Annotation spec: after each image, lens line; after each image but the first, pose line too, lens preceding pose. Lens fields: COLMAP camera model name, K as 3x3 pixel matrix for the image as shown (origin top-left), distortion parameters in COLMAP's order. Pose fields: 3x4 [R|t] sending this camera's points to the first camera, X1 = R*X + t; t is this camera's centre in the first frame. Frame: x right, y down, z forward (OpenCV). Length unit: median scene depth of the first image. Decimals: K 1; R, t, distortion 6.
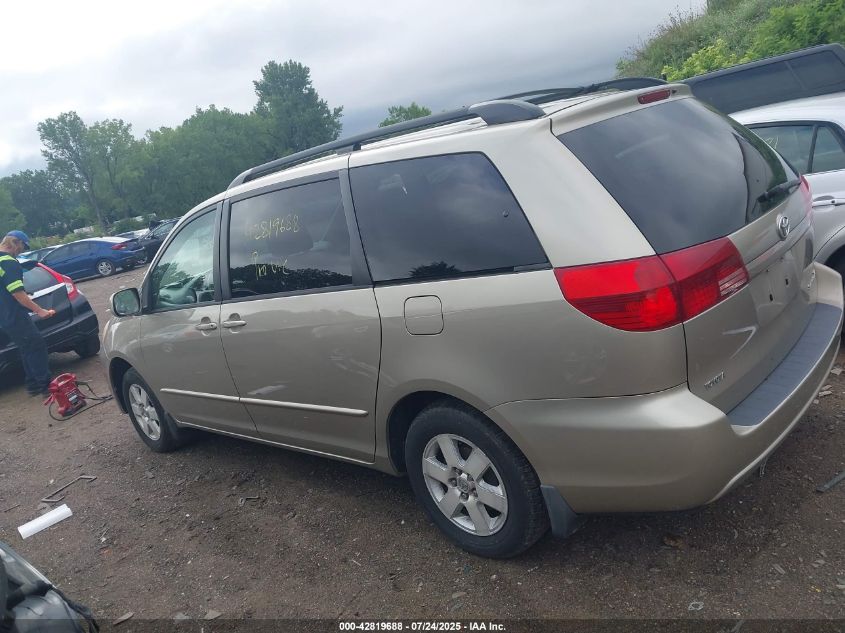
lens RADIAL K [[668.9, 0, 418.3], [0, 668.9, 306.4], [0, 0, 1]] dist [0.032125, -0.037530]
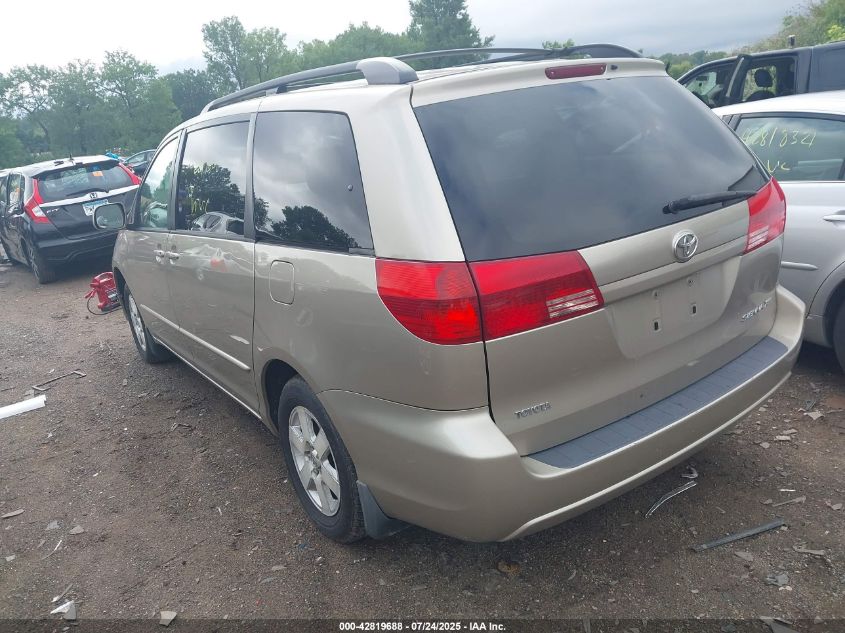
lens RADIAL K [[668.9, 0, 418.3], [0, 668.9, 306.4], [0, 0, 1]] dist [0.032125, -0.037530]
pose [[0.972335, 0.164269, -0.166071, 0.108983], [-0.148082, 0.983317, 0.105640, -0.024622], [0.180654, -0.078125, 0.980439, 0.031982]]
